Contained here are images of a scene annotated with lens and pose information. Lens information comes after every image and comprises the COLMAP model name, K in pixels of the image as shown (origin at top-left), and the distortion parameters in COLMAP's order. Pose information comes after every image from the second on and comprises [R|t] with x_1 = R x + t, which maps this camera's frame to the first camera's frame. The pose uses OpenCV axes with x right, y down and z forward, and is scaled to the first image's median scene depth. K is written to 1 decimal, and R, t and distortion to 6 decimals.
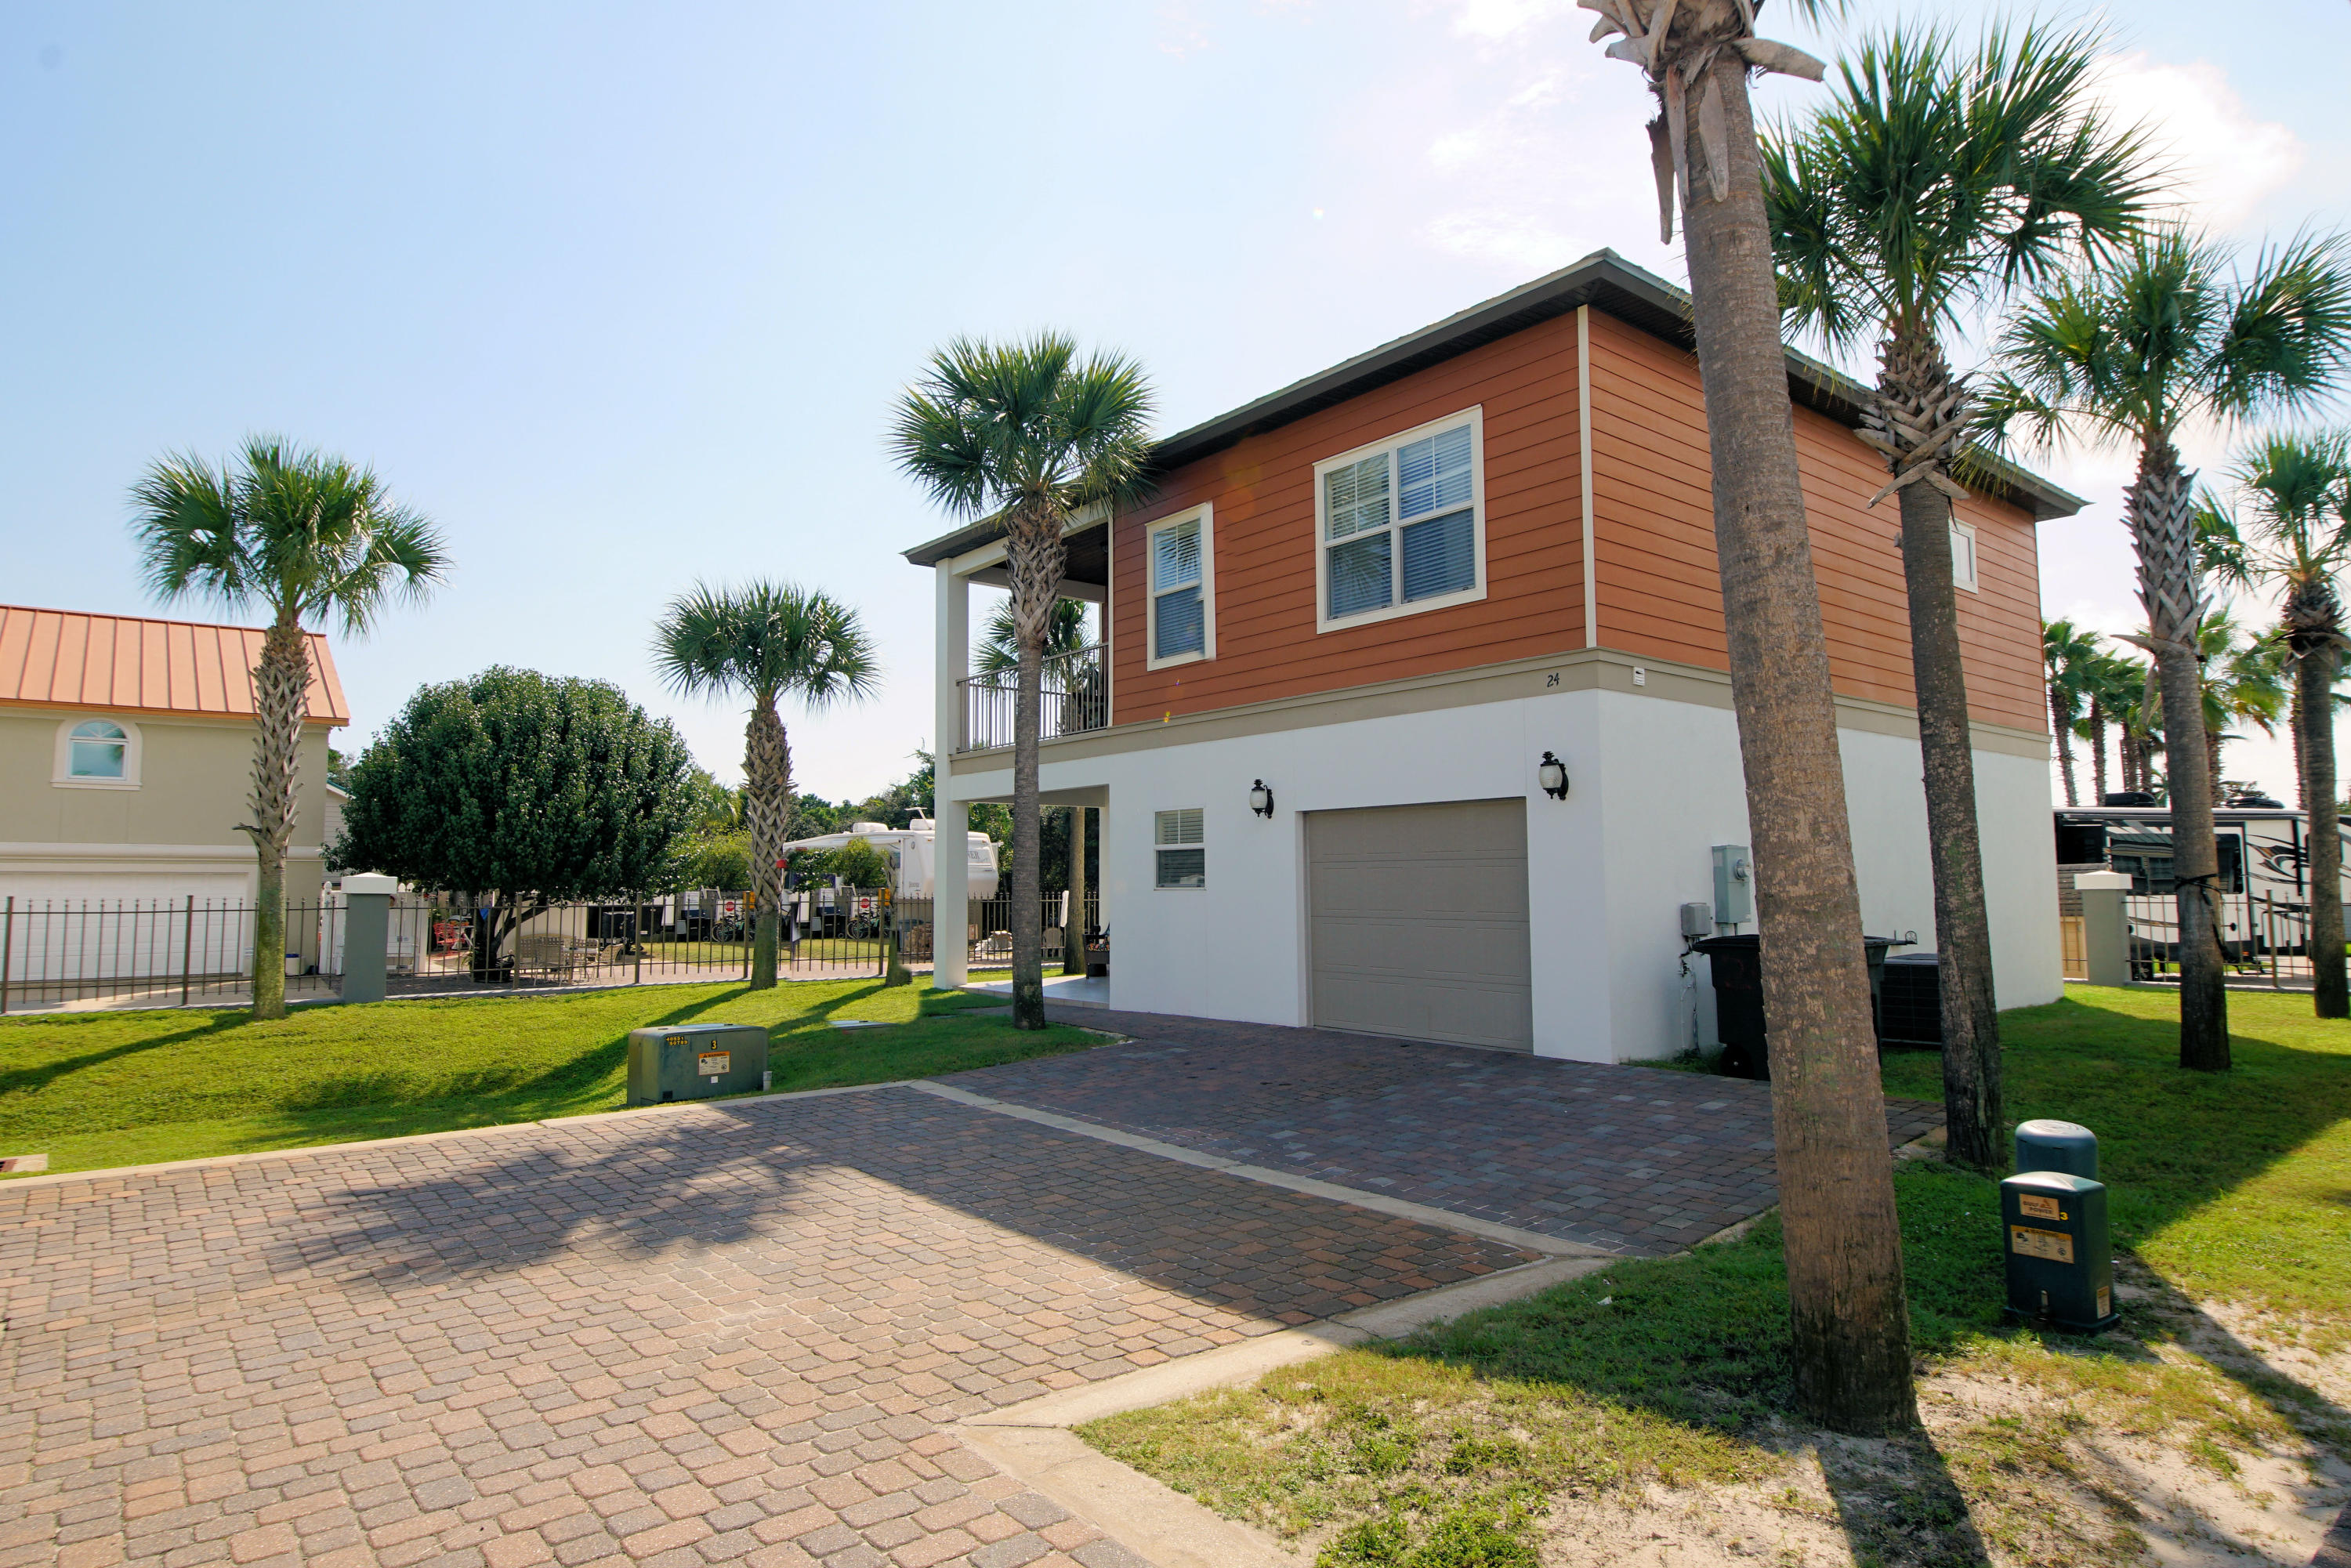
lens RADIAL K [[1314.7, 0, 1162.9], [0, 1314.7, 775.5], [0, 0, 1]] dist [-0.007536, -0.000443]
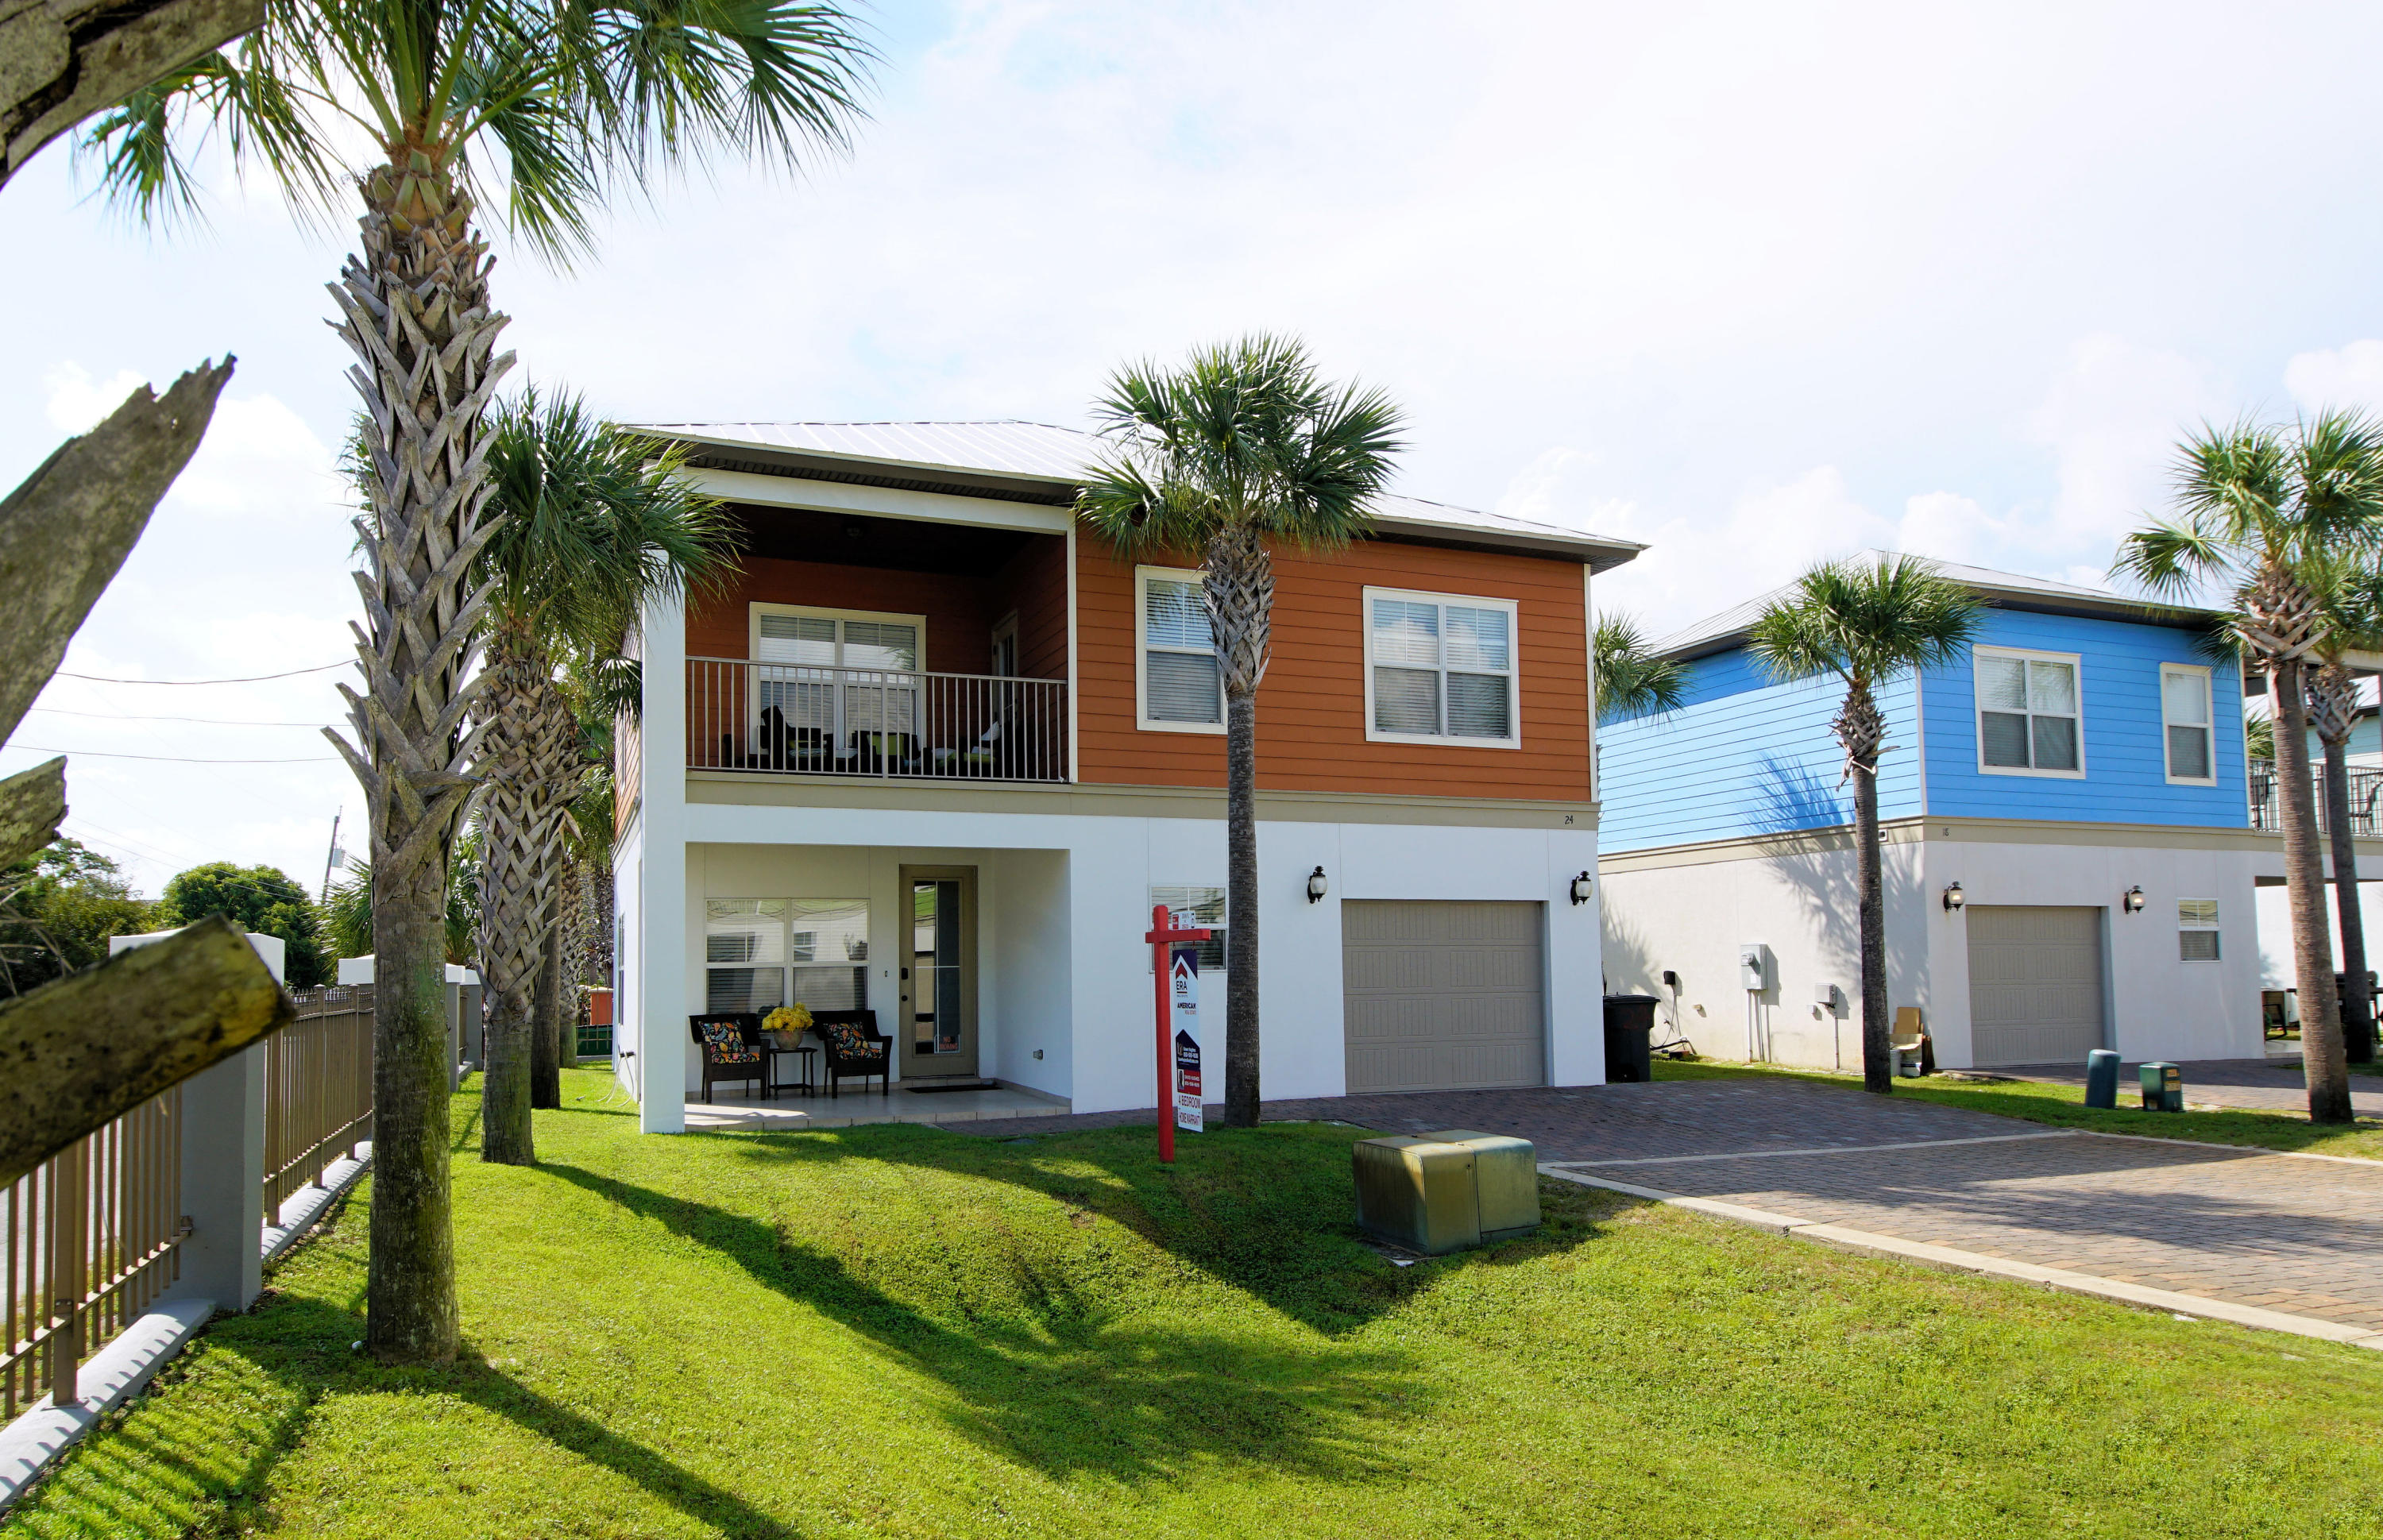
lens RADIAL K [[1426.6, 0, 1109.7], [0, 1426.6, 885.5], [0, 0, 1]] dist [0.020308, -0.026574]
pose [[0.300786, 0.053356, 0.952198, -1.149672], [-0.071870, 0.996863, -0.033156, 0.073697], [-0.950980, -0.058462, 0.303677, 0.877303]]
